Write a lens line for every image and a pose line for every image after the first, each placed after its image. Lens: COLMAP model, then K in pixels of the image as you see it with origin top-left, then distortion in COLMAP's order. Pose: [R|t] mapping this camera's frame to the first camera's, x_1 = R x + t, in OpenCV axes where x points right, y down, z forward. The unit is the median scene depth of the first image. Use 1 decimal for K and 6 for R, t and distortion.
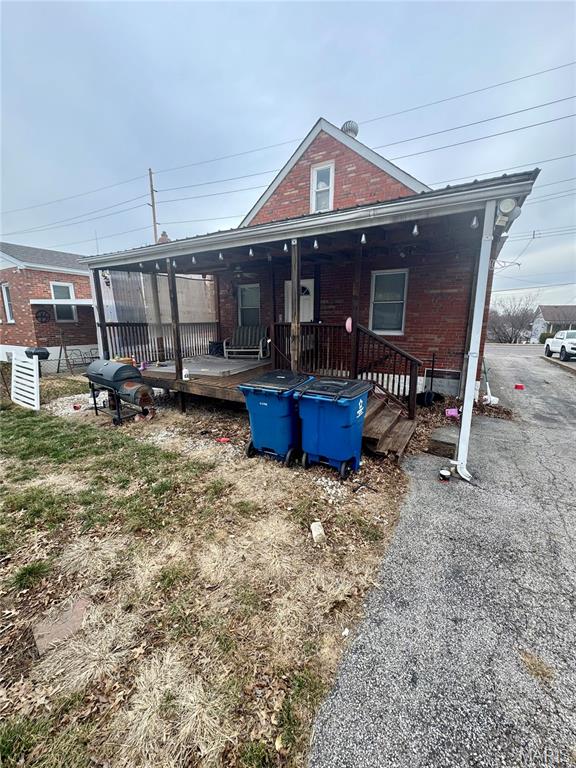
lens RADIAL K [[305.1, 0, 288.0], [0, 305.1, 384.0], [0, 0, 1]] dist [-0.004416, 0.000116]
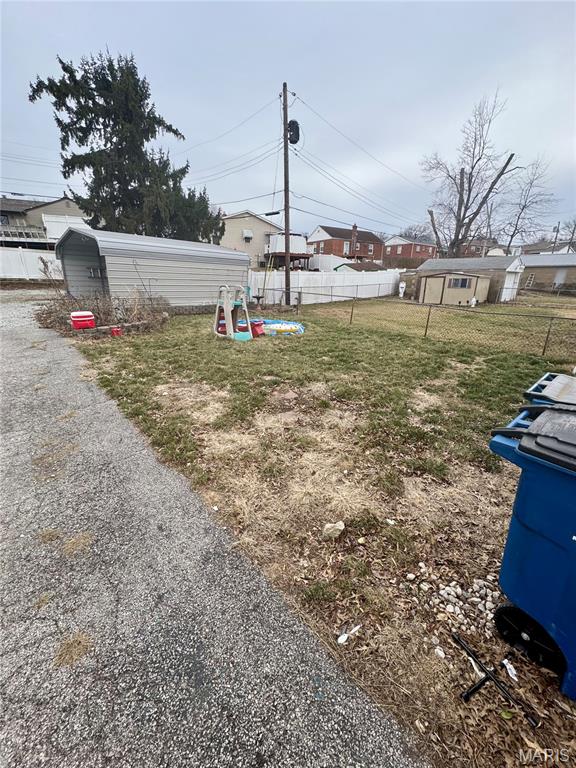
lens RADIAL K [[305.1, 0, 288.0], [0, 305.1, 384.0], [0, 0, 1]] dist [-0.004416, 0.000116]
pose [[-0.321191, 0.298401, -0.898773, 0.820423], [-0.200305, 0.906181, 0.372442, -0.144927], [0.925589, 0.299654, -0.231287, 1.074114]]
